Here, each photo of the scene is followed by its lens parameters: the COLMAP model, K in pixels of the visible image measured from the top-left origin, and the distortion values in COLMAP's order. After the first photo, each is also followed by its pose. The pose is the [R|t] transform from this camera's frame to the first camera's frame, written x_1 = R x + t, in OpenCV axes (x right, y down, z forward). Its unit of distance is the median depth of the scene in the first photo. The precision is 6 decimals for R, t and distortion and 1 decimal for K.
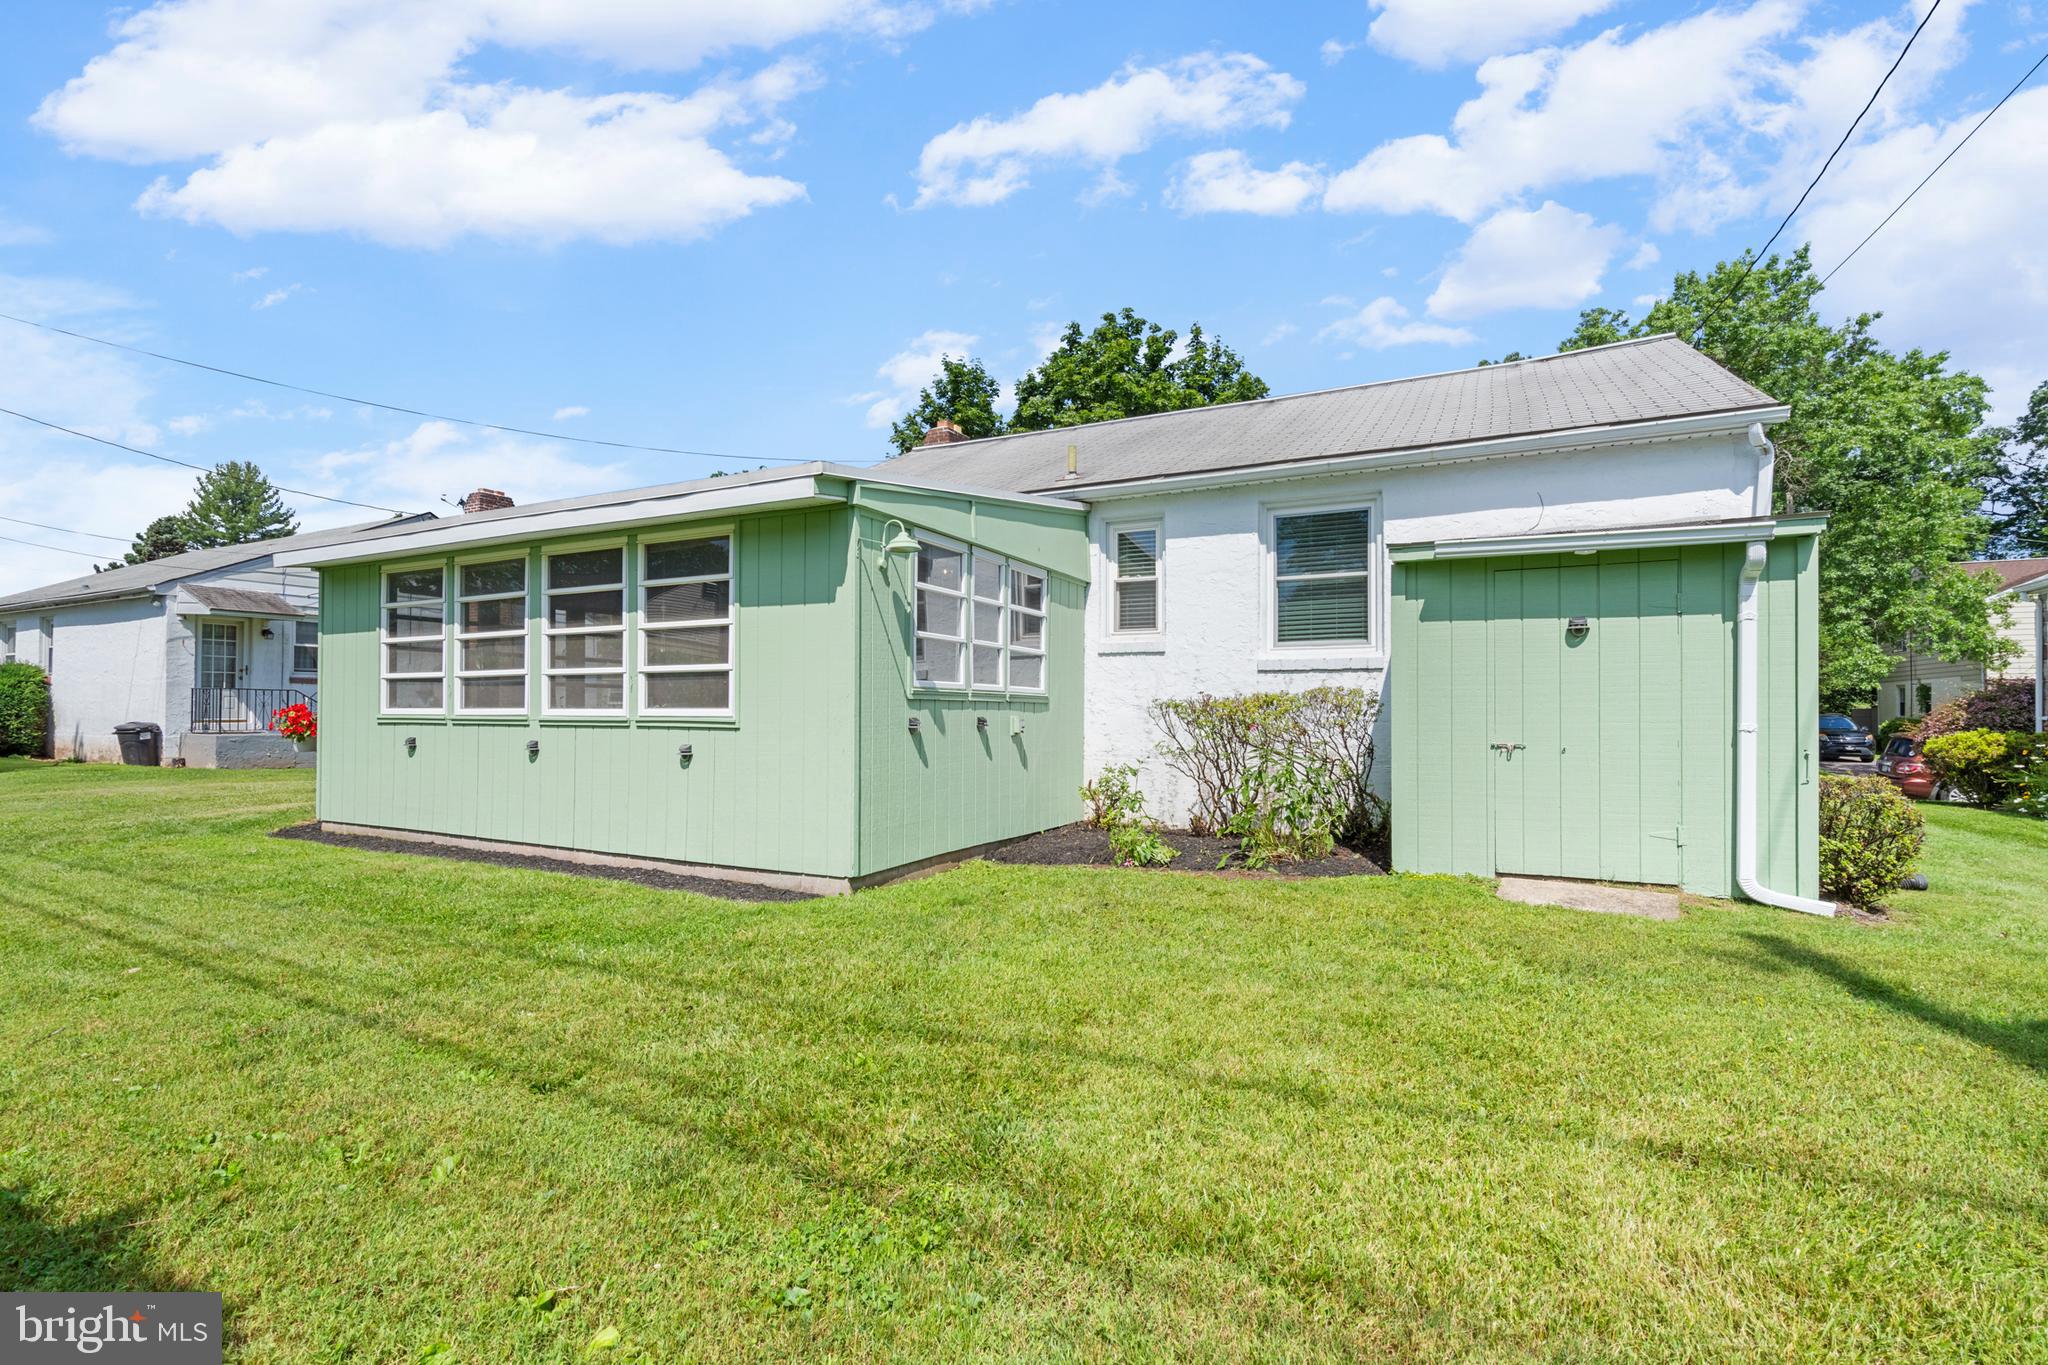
lens RADIAL K [[937.1, 0, 1015.3], [0, 937.1, 691.8], [0, 0, 1]] dist [-0.006688, 0.003042]
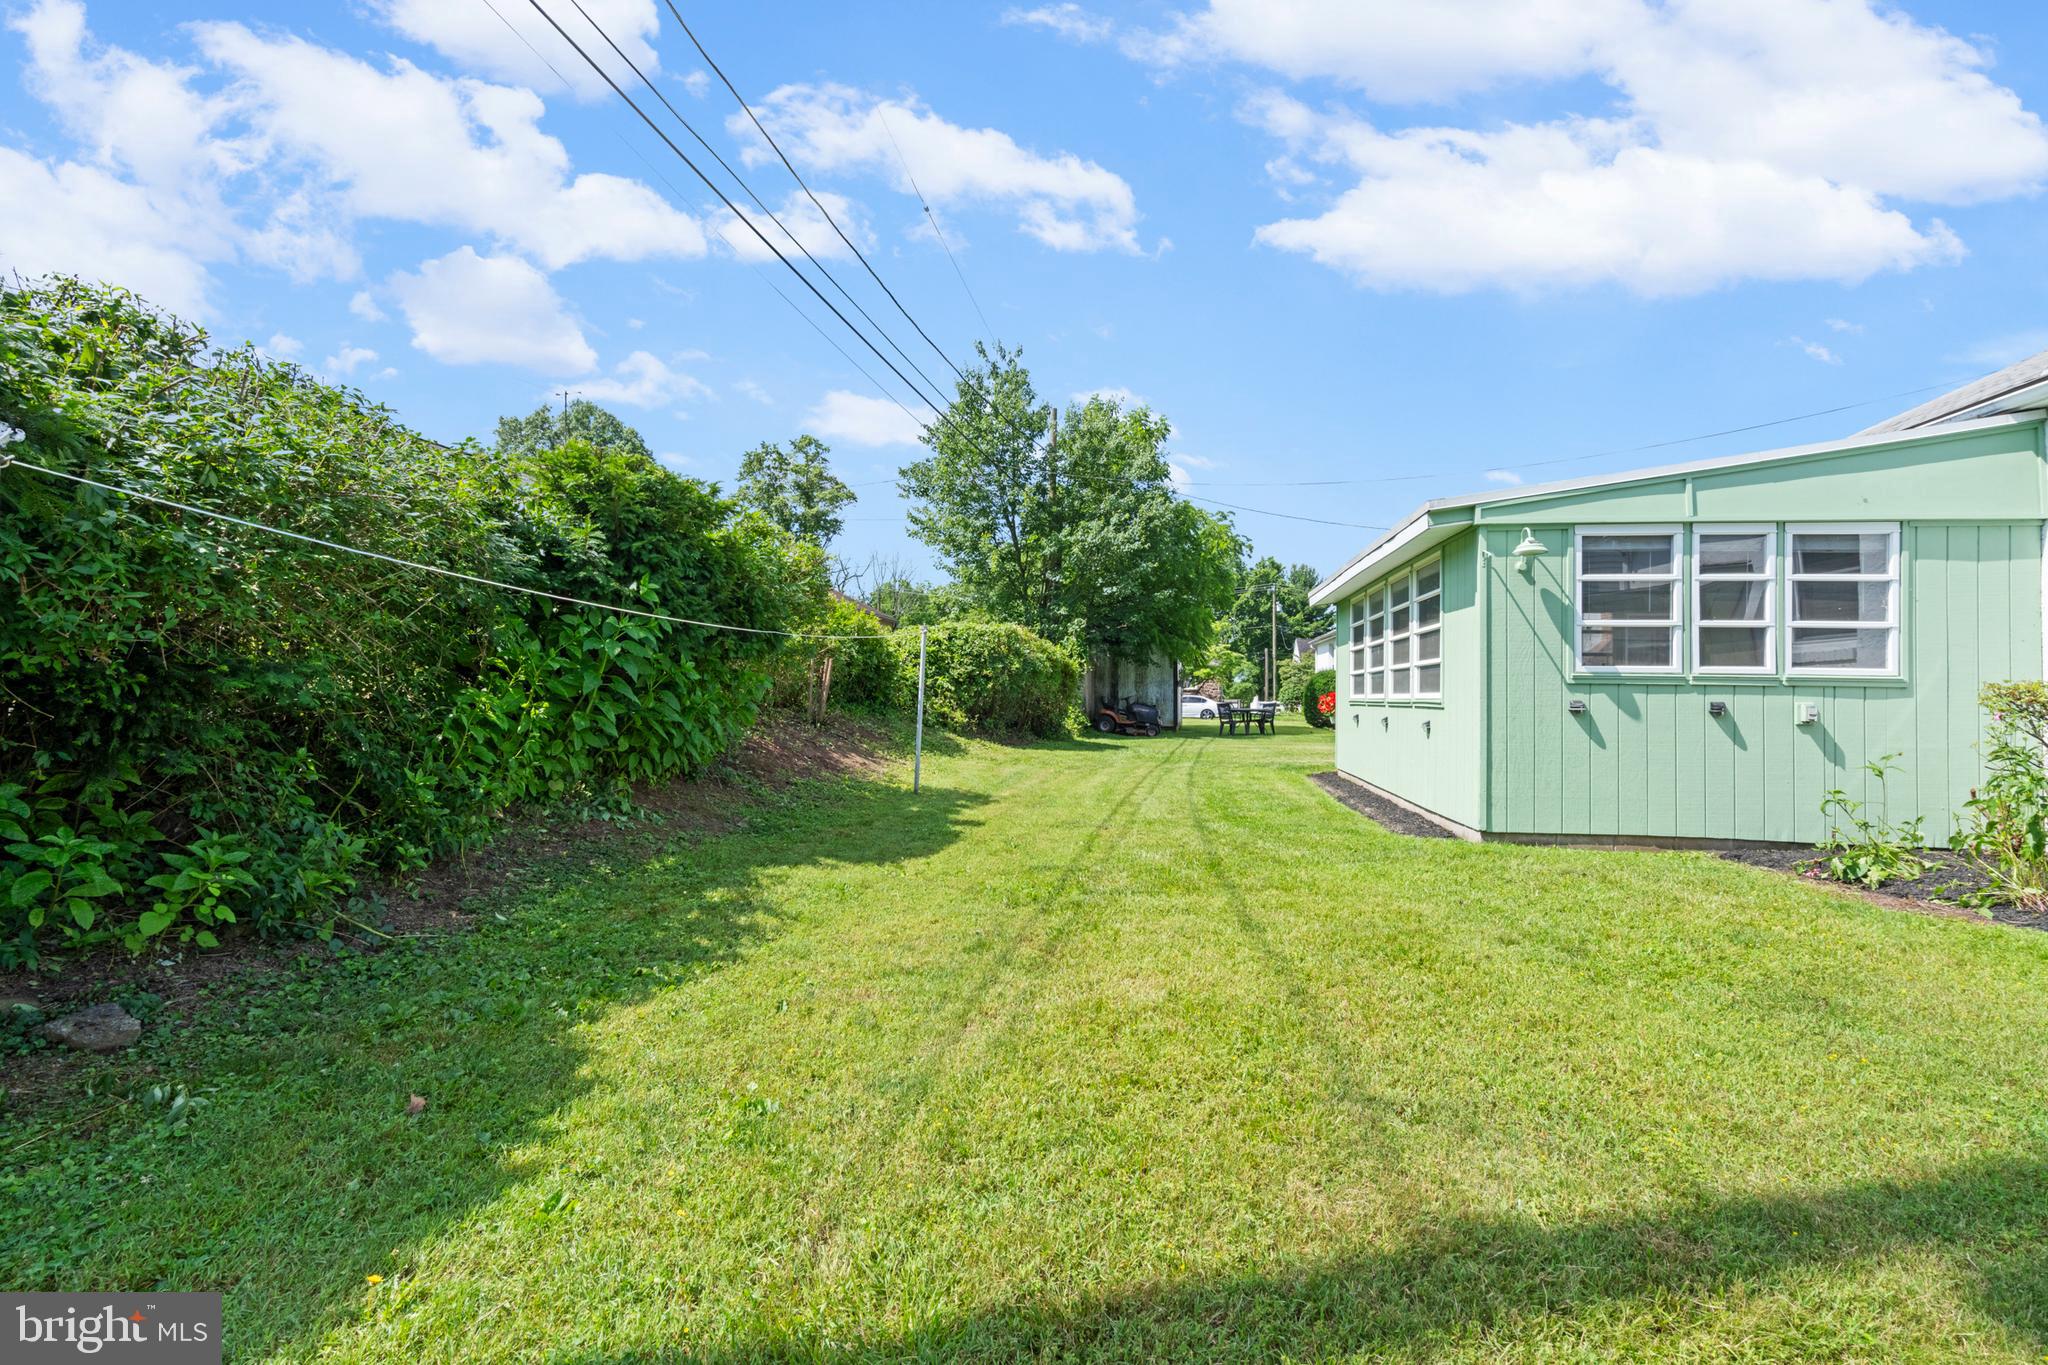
lens RADIAL K [[937.1, 0, 1020.4], [0, 937.1, 689.5], [0, 0, 1]] dist [-0.006688, 0.003042]
pose [[0.305385, -0.007258, -0.952201, 0.691176], [0.007946, 0.999956, -0.005073, 0.014021], [0.952196, -0.006017, 0.305429, 0.052118]]
